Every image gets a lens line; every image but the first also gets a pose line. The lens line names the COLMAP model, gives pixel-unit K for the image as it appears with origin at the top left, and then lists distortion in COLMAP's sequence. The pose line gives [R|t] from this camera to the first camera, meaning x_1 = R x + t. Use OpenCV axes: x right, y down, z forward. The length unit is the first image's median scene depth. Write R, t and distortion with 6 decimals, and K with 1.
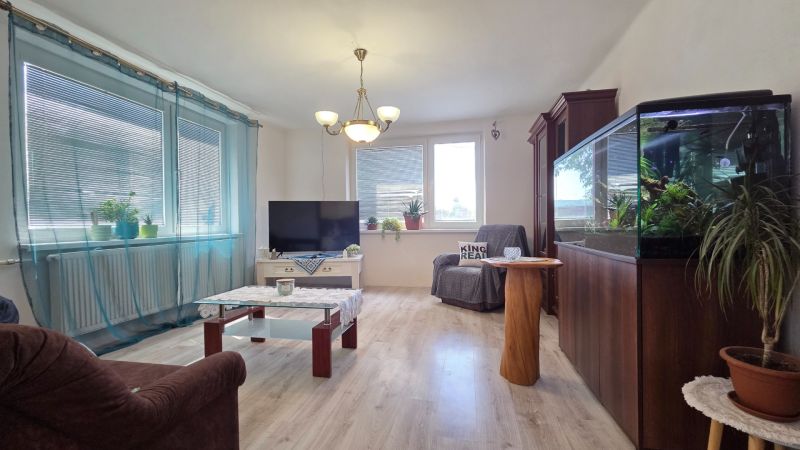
lens RADIAL K [[323.9, 0, 400.9], [0, 323.9, 225.3], [0, 0, 1]] dist [-0.000594, -0.000098]
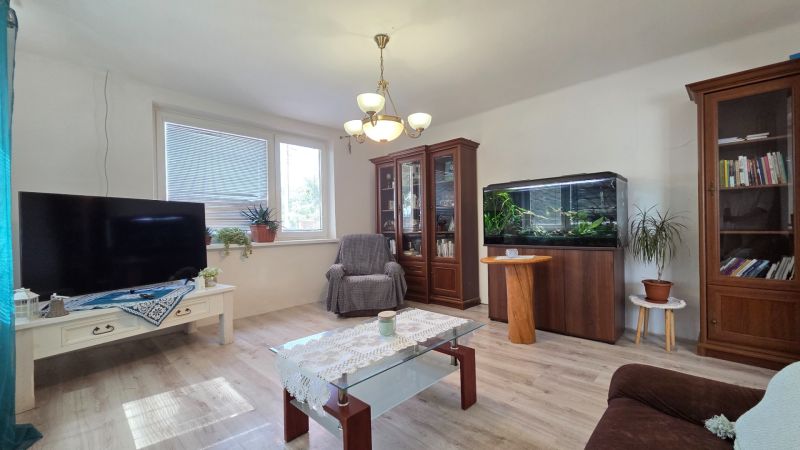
lens RADIAL K [[323.9, 0, 401.2], [0, 323.9, 225.7], [0, 0, 1]] dist [-0.000594, -0.000098]
pose [[0.534466, 0.001730, 0.845188, -0.527320], [0.017573, 0.999759, -0.013159, -0.012410], [-0.845007, 0.021886, 0.534307, 0.317647]]
